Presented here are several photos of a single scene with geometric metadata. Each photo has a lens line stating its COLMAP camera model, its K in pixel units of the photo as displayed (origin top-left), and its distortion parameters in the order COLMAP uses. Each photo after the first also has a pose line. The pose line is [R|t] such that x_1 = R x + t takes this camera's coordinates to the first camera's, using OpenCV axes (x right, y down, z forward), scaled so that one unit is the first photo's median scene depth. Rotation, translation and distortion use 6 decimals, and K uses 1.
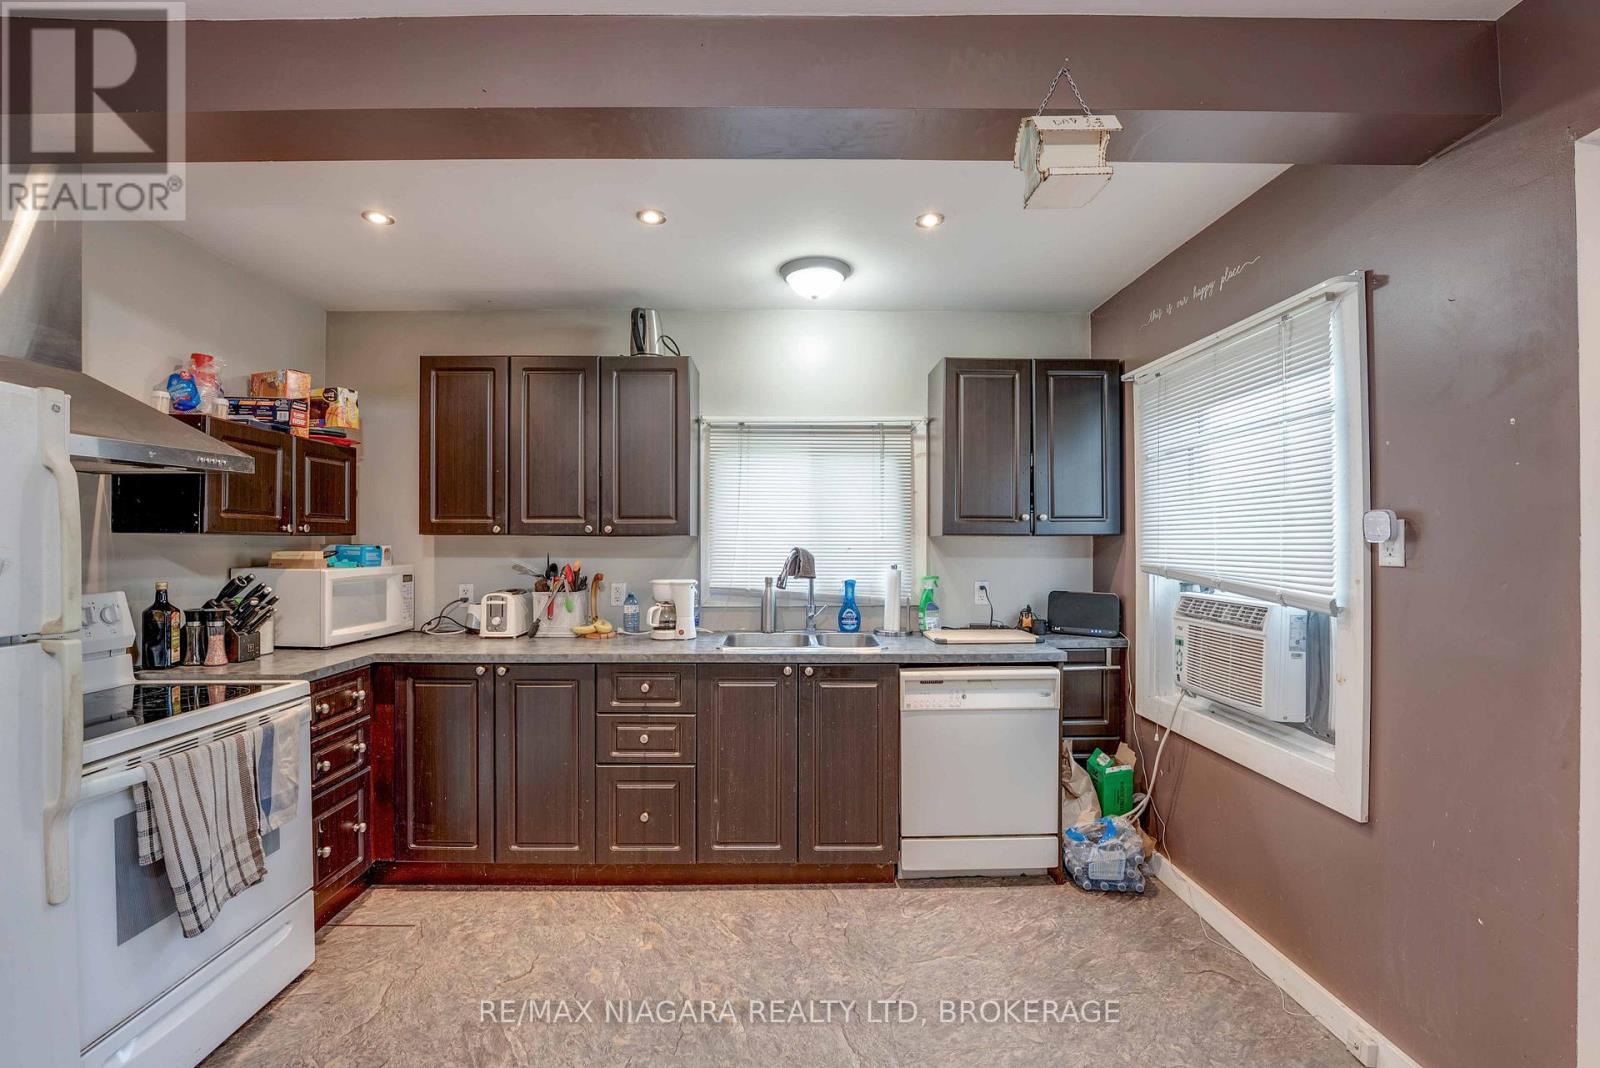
lens RADIAL K [[658.9, 0, 788.5], [0, 658.9, 540.1], [0, 0, 1]] dist [-0.031107, 0.003439]
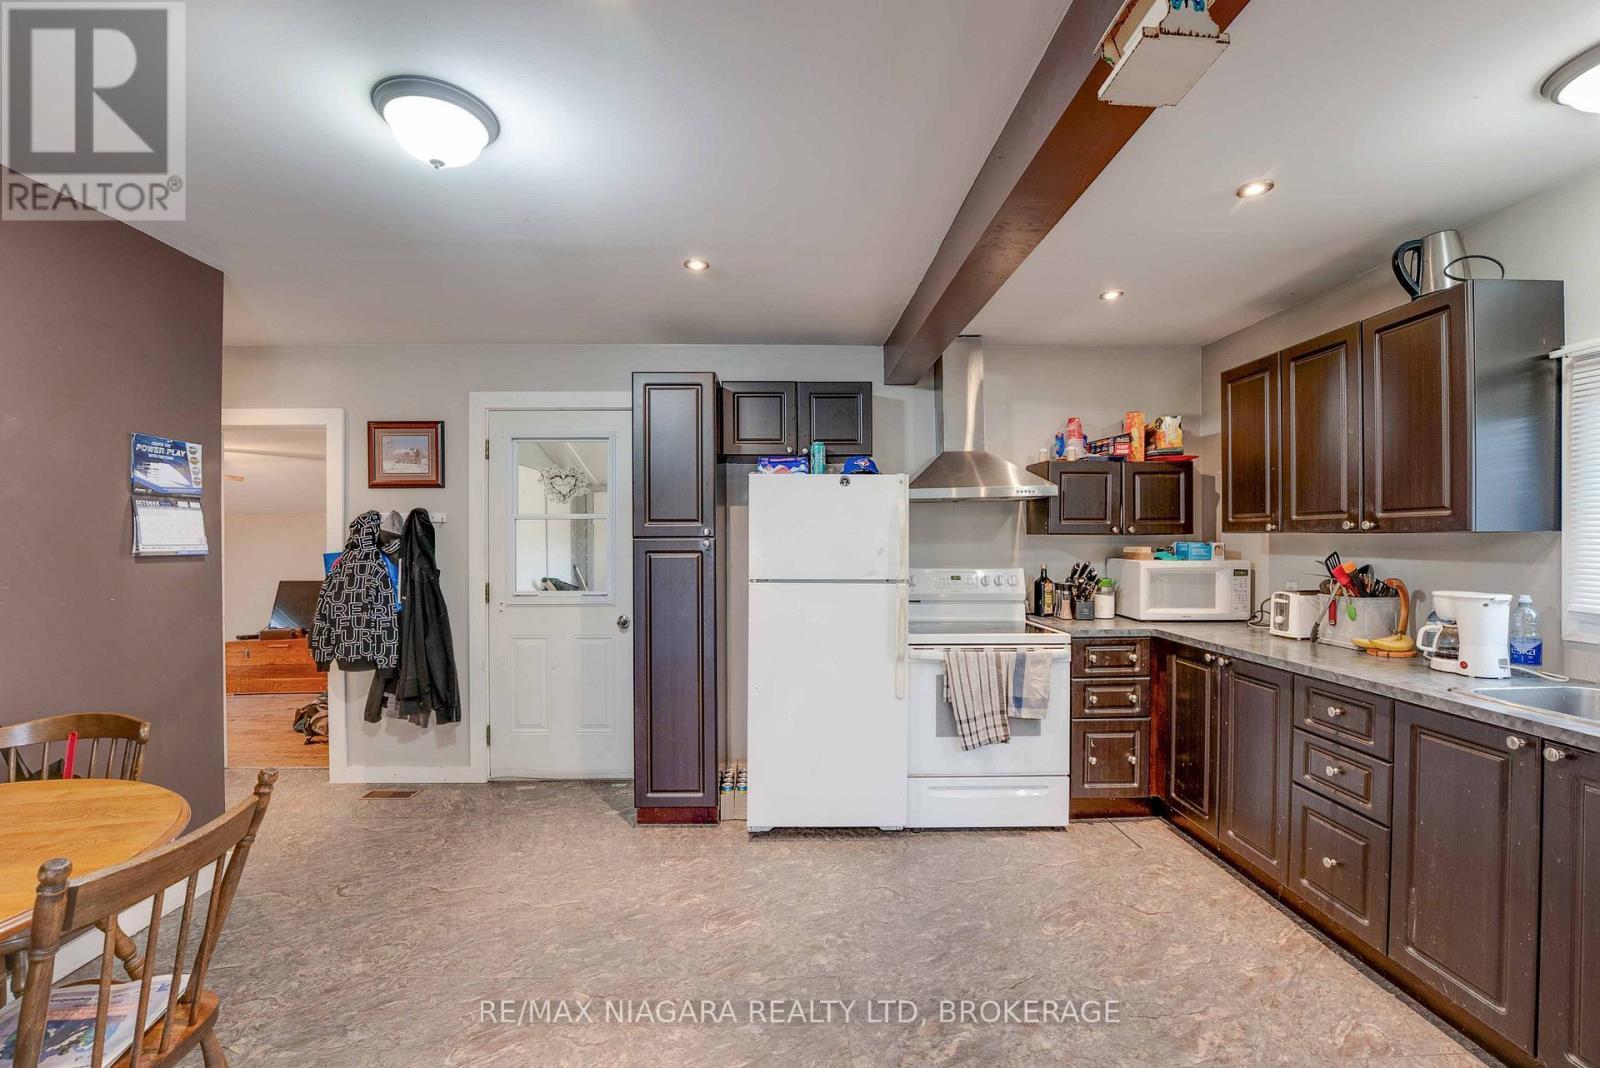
lens RADIAL K [[658.9, 0, 797.1], [0, 658.9, 538.2], [0, 0, 1]] dist [-0.031107, 0.003439]
pose [[0.009396, -0.000309, -0.999956, 0.601394], [0.007226, 0.999974, -0.000241, -0.005247], [0.999930, -0.007224, 0.009398, 0.295726]]
